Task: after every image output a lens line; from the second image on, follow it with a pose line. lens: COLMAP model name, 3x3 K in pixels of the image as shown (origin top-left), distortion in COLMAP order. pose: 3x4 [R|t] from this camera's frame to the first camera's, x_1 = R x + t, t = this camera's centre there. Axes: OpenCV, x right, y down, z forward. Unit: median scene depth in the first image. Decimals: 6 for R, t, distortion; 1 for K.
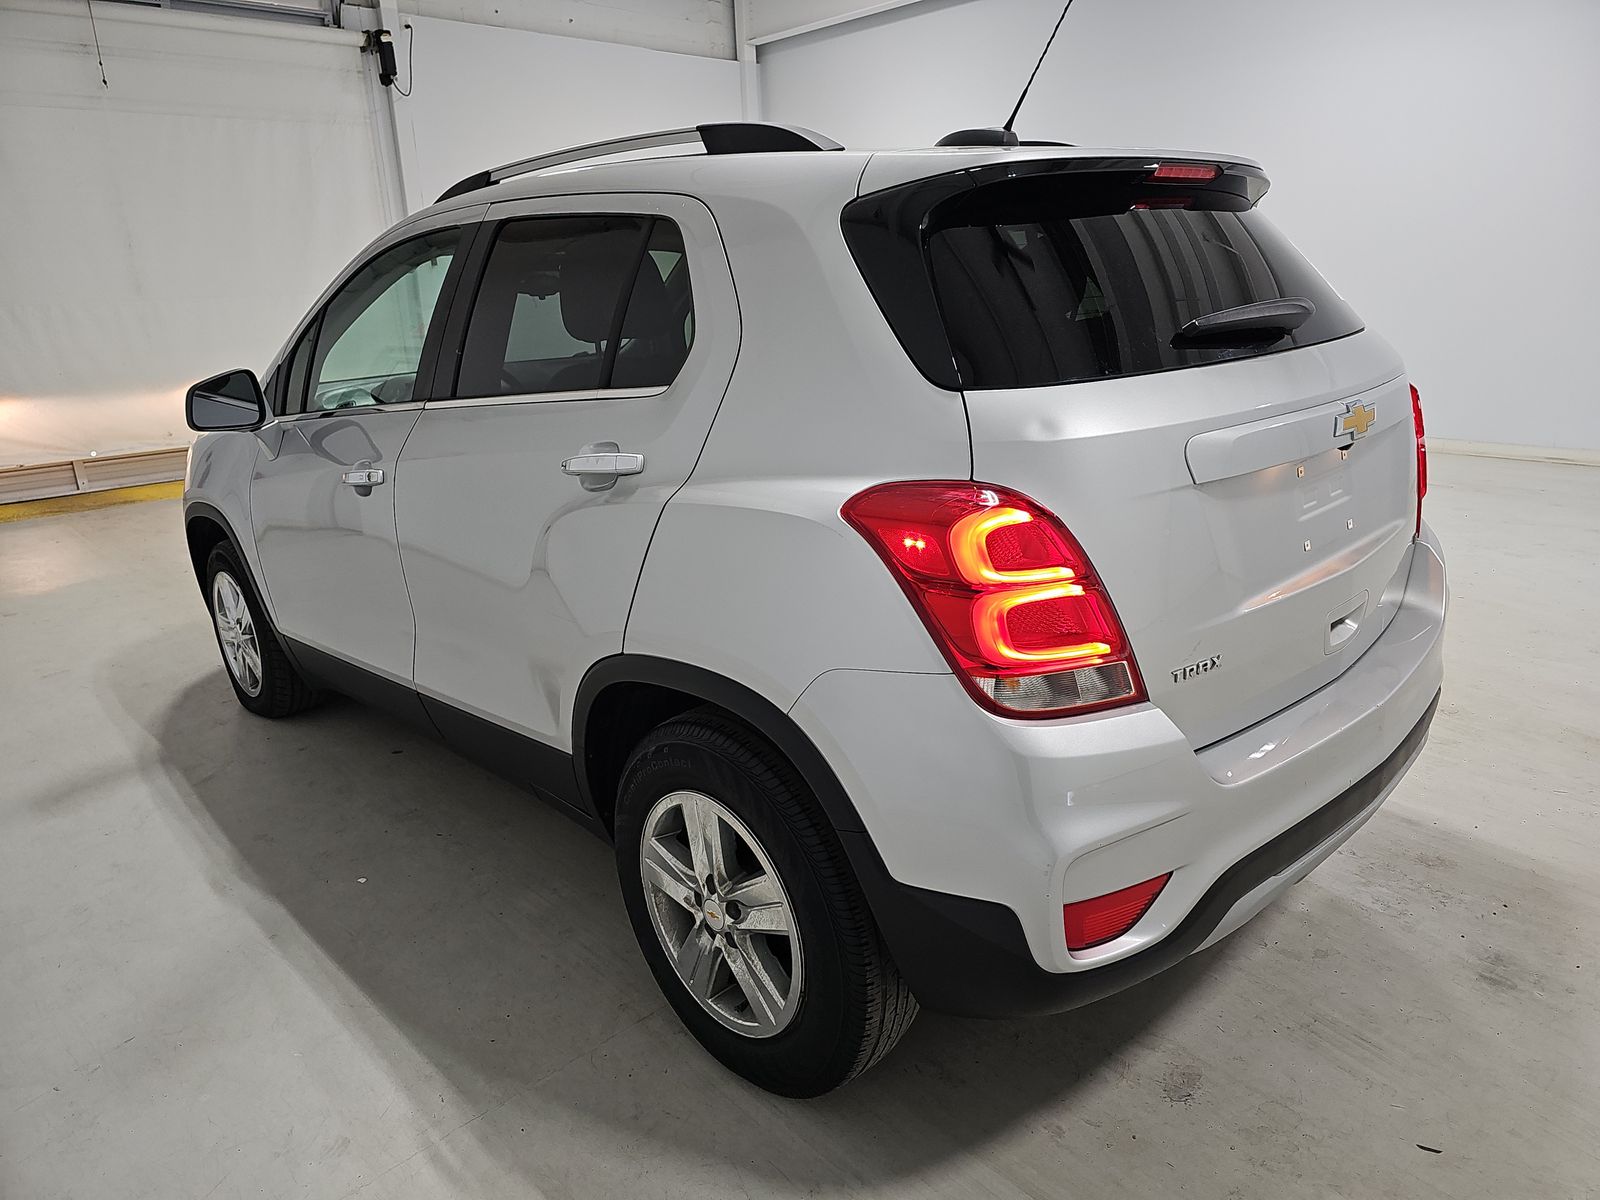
lens RADIAL K [[1087.5, 0, 802.2], [0, 1087.5, 613.3], [0, 0, 1]] dist [0.041466, -0.003376]
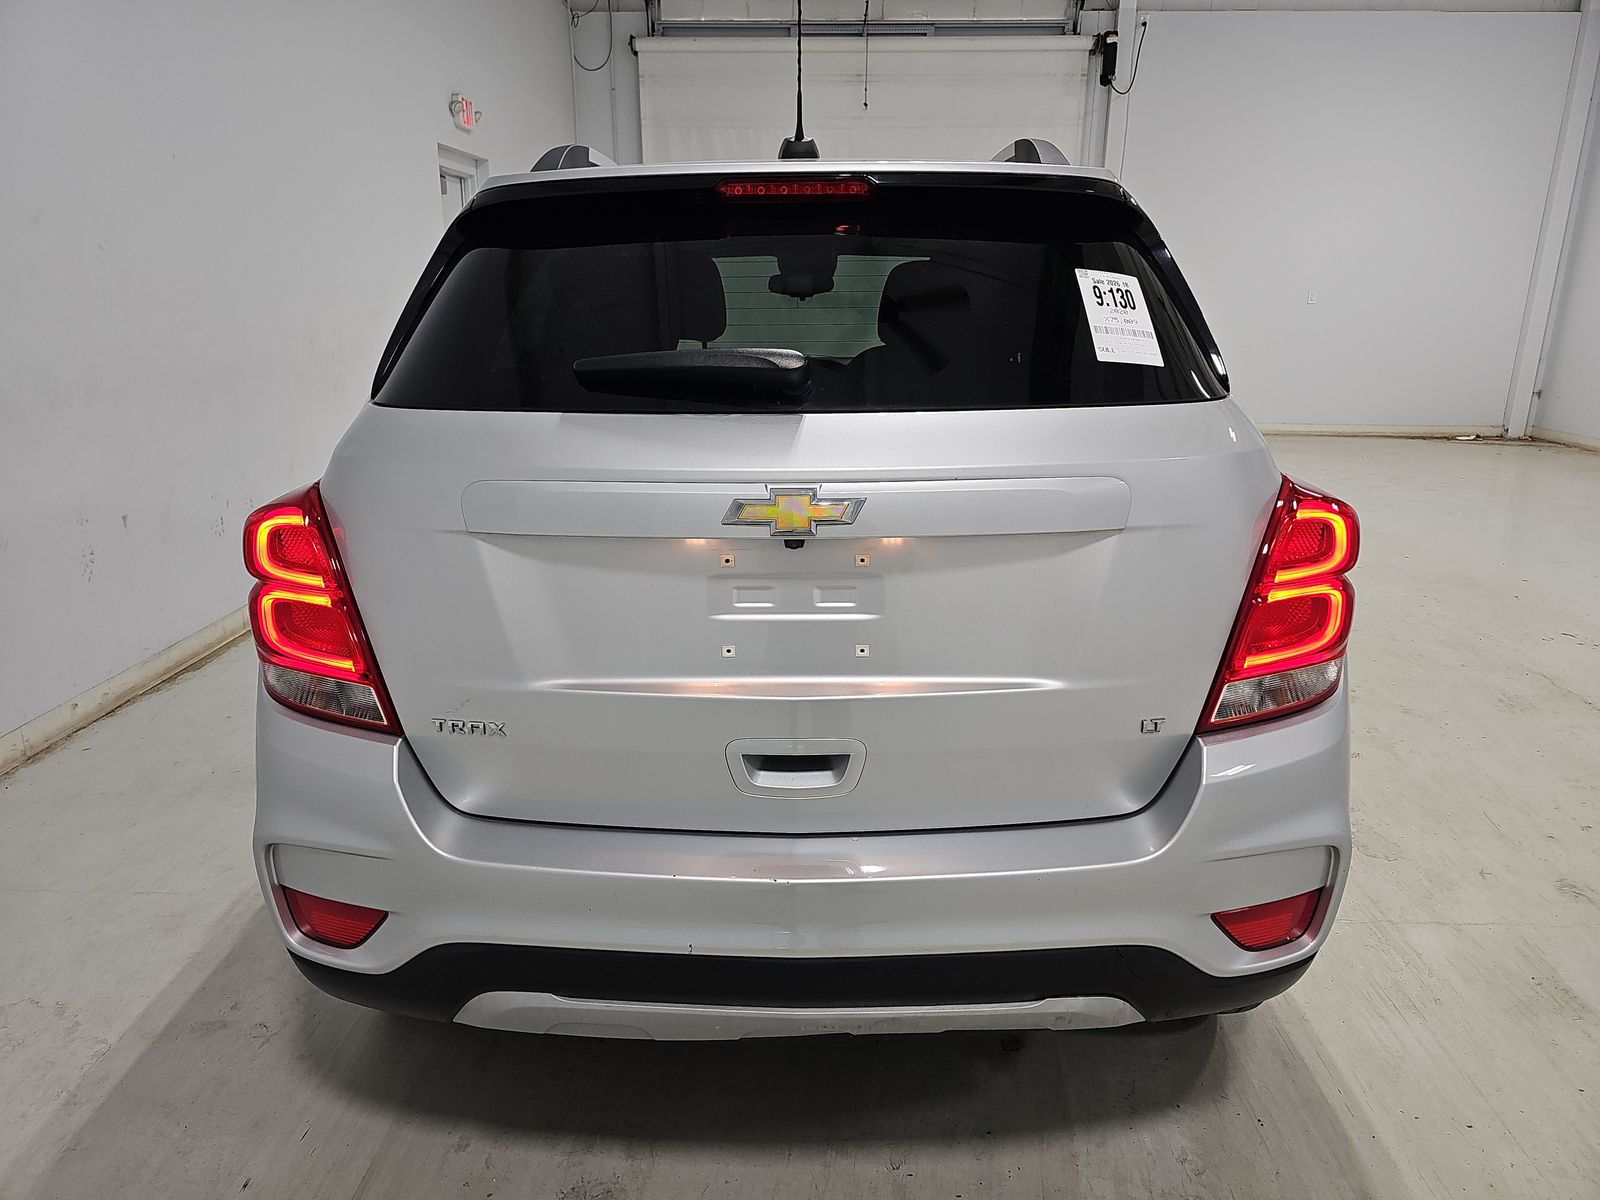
lens RADIAL K [[1087.5, 0, 802.2], [0, 1087.5, 613.3], [0, 0, 1]] dist [0.041466, -0.003376]
pose [[0.710047, 0.252552, -0.657306, 0.251059], [-0.247468, 0.963422, 0.102845, -0.045588], [0.659237, 0.089638, 0.746573, 0.104380]]
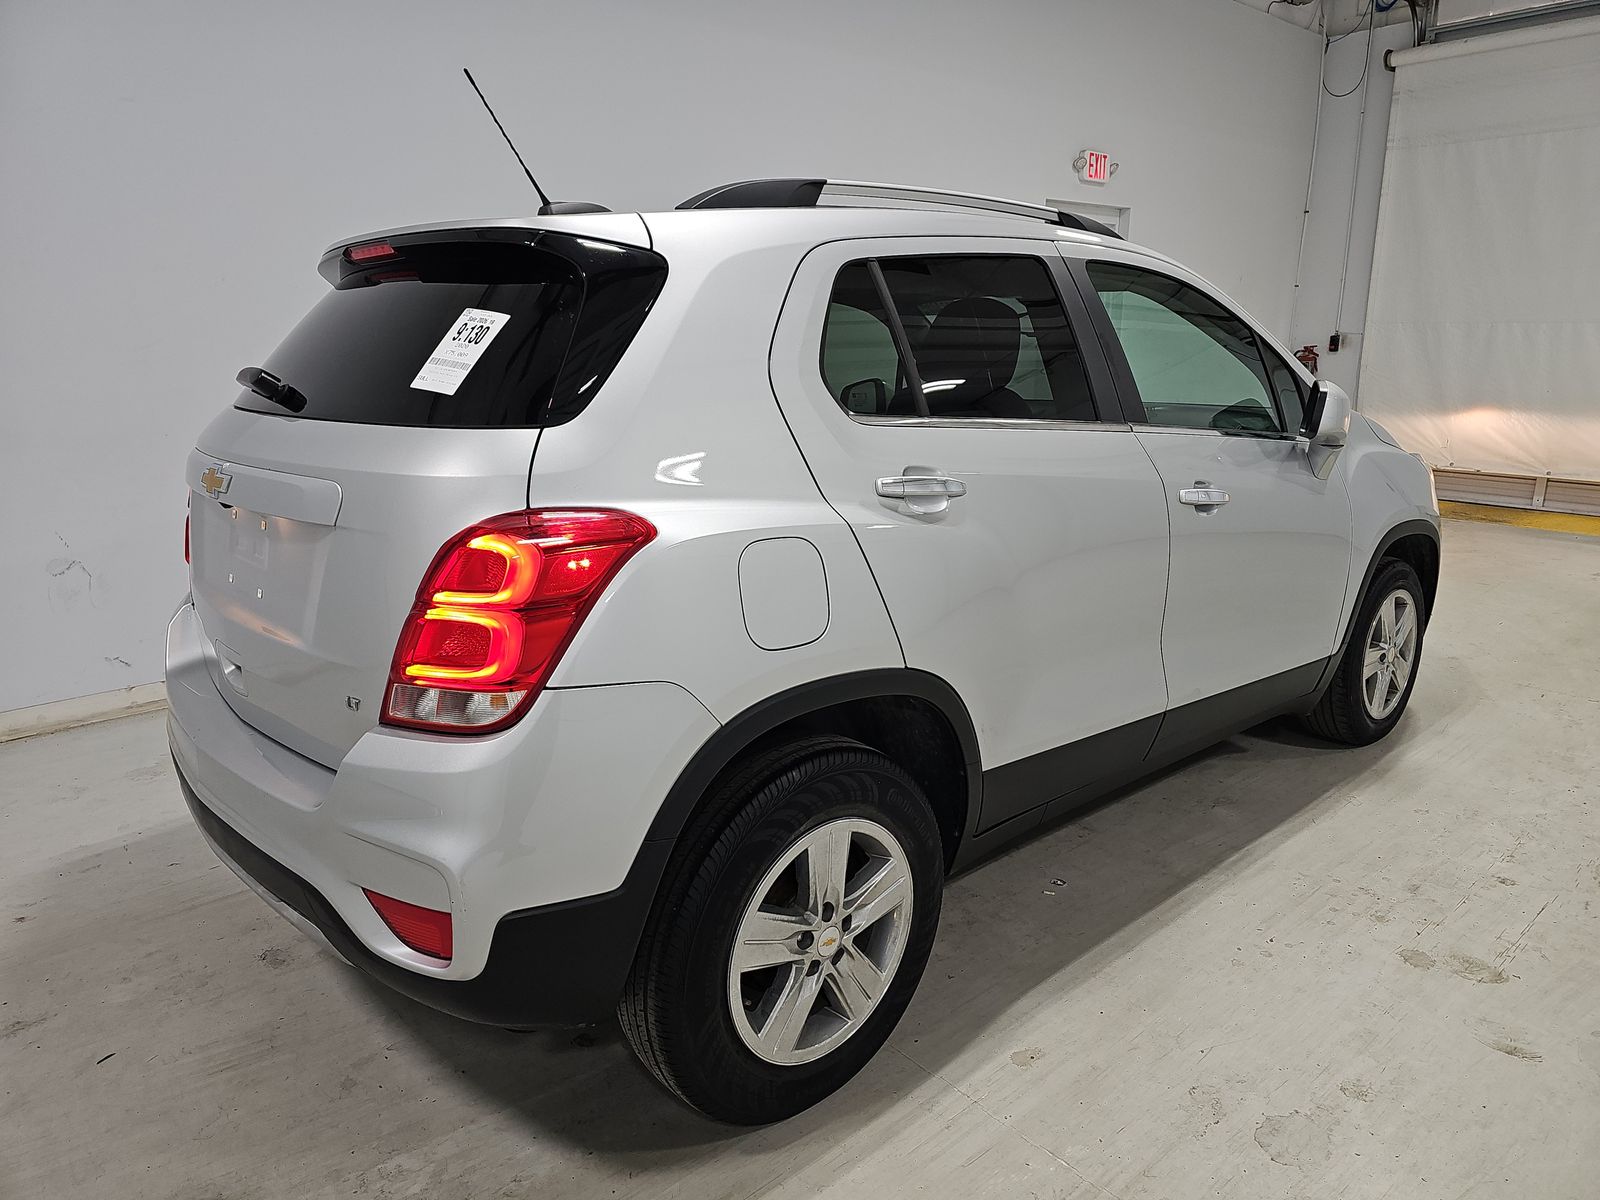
lens RADIAL K [[1086.9, 0, 800.0], [0, 1086.9, 600.0], [0, 0, 1]] dist [0.036438, -0.001805]
pose [[-0.057456, 0.292245, -0.954616, 0.381172], [-0.299056, 0.907249, 0.295744, -0.138828], [0.952504, 0.302476, 0.035271, 0.380549]]
